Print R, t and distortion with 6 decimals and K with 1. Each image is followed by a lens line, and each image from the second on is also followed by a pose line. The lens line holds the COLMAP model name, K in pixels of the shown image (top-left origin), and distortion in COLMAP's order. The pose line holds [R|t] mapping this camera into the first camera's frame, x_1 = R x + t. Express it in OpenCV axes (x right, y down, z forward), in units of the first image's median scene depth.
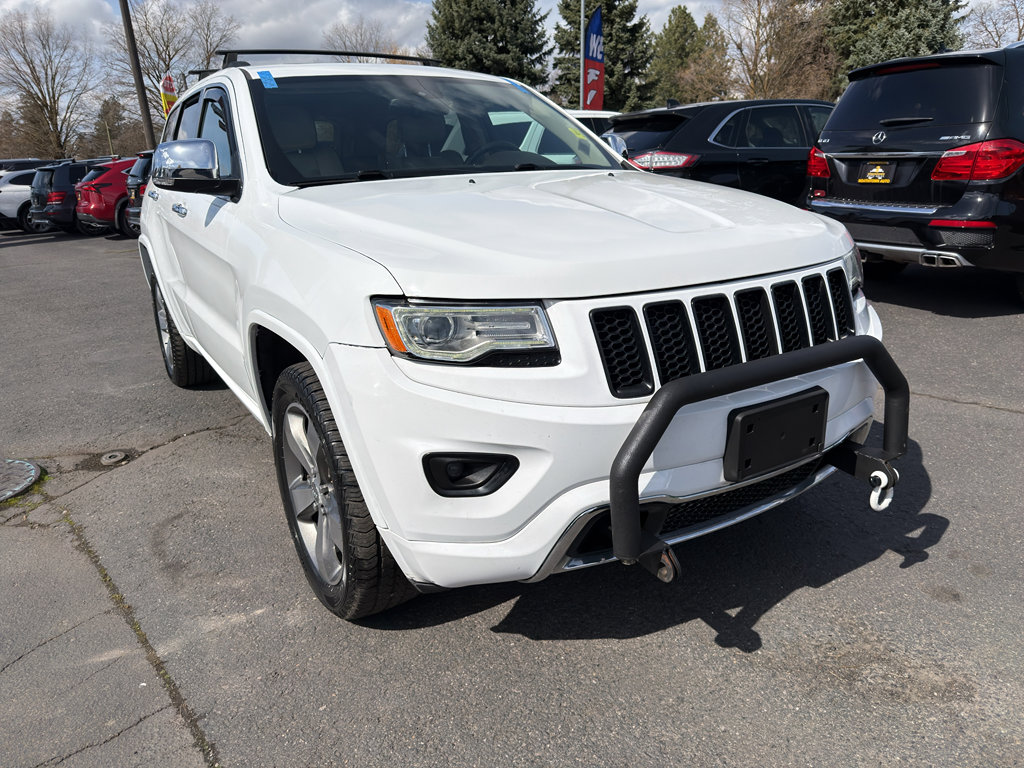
lens RADIAL K [[730.7, 0, 537.9], [0, 730.7, 409.2], [0, 0, 1]] dist [0.030604, -0.047835]
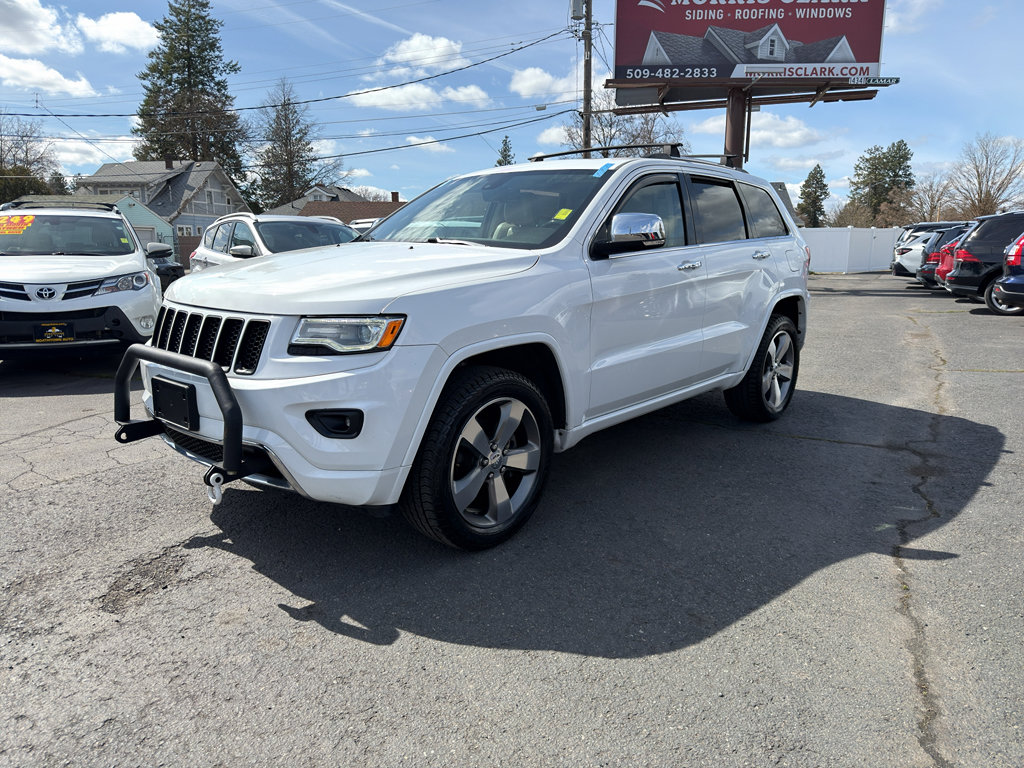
lens RADIAL K [[756.2, 0, 487.0], [0, 756.2, 381.7], [0, 0, 1]] dist [0.004672, -0.007359]
pose [[0.222371, 0.214530, -0.951067, 0.542154], [-0.324024, 0.936304, 0.135439, -0.119832], [0.919543, 0.278051, 0.277719, 0.305835]]
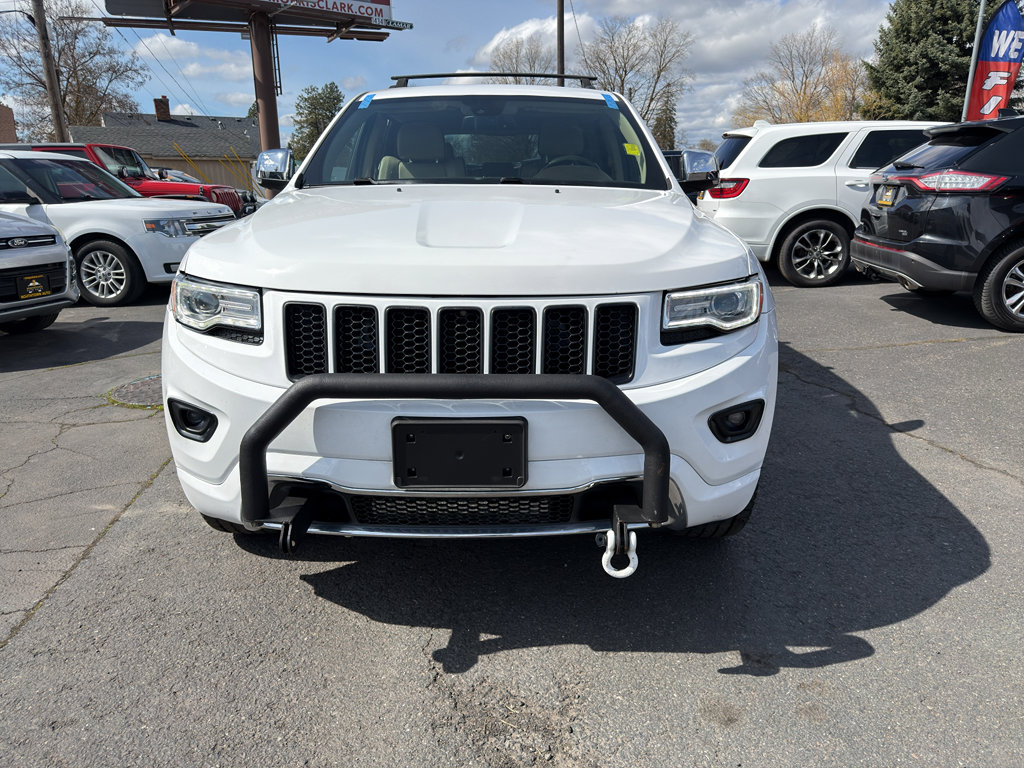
lens RADIAL K [[748.7, 0, 513.3], [0, 748.7, 394.7], [0, 0, 1]] dist [-0.003893, -0.005330]
pose [[0.834379, 0.185543, -0.519023, 0.236879], [-0.203650, 0.978785, 0.022515, -0.021389], [0.512189, 0.086913, 0.854464, 0.046003]]
